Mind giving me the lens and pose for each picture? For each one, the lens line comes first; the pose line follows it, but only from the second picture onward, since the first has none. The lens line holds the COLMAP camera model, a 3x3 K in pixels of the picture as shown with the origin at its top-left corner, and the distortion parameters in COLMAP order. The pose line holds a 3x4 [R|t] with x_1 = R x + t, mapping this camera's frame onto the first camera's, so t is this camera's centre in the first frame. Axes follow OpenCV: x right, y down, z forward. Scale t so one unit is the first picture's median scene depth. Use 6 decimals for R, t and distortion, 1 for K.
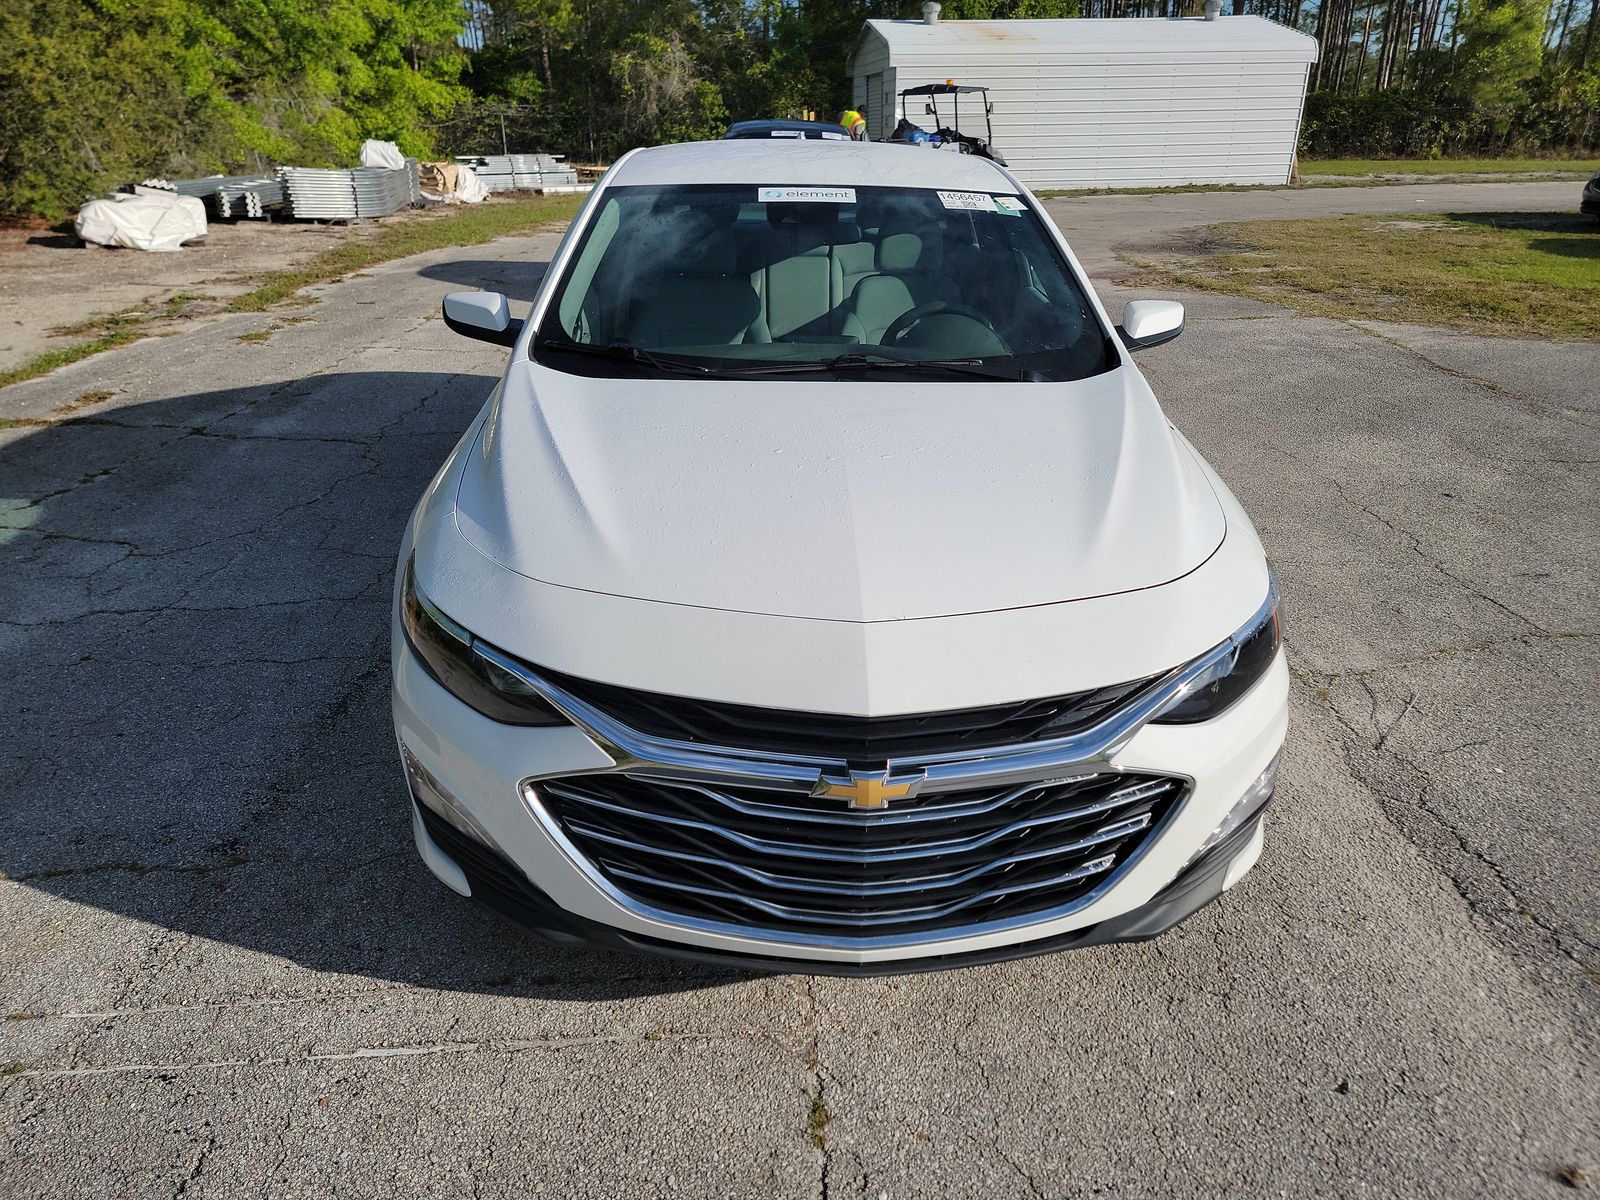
lens RADIAL K [[1095.3, 0, 800.0], [0, 1095.3, 600.0], [0, 0, 1]] dist [0.071881, -0.055402]
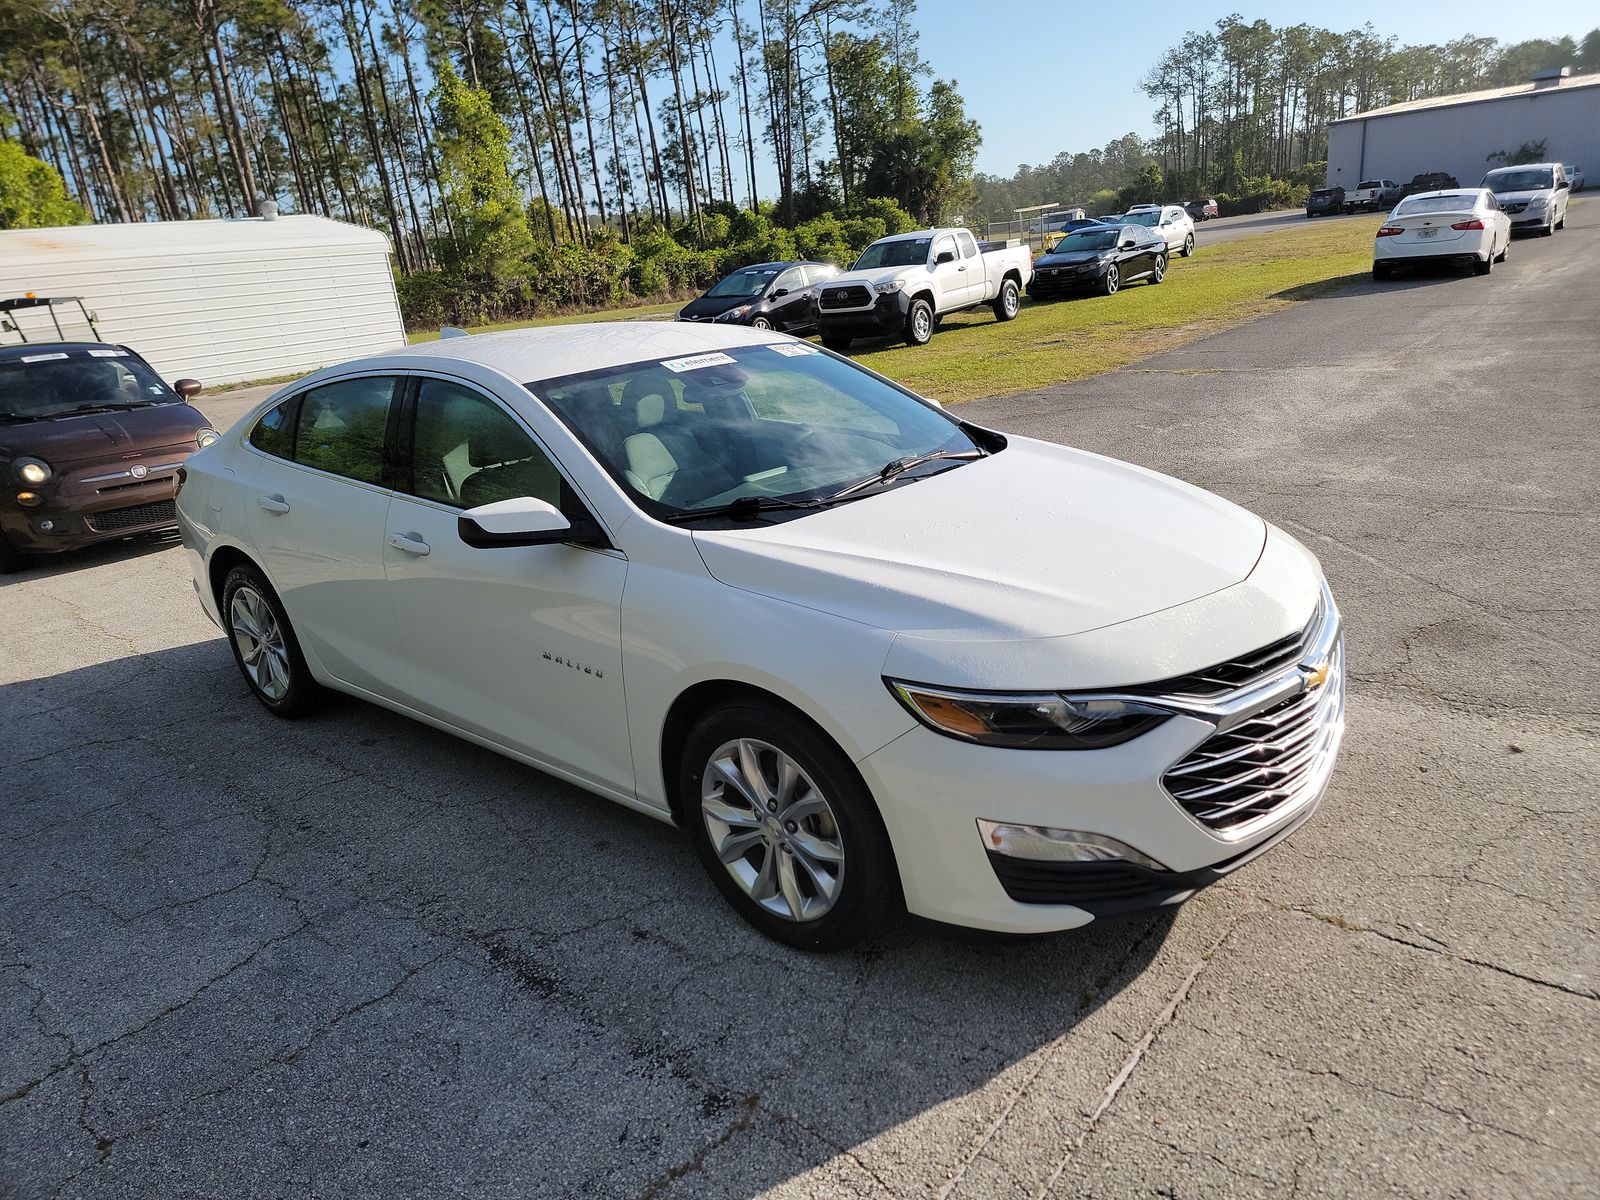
lens RADIAL K [[1091.5, 0, 800.0], [0, 1091.5, 600.0], [0, 0, 1]] dist [0.089020, -0.084657]
pose [[0.689742, -0.281959, 0.666899, -0.102988], [0.376361, 0.926470, 0.002451, -0.014044], [-0.618553, 0.249305, 0.745144, 0.020993]]
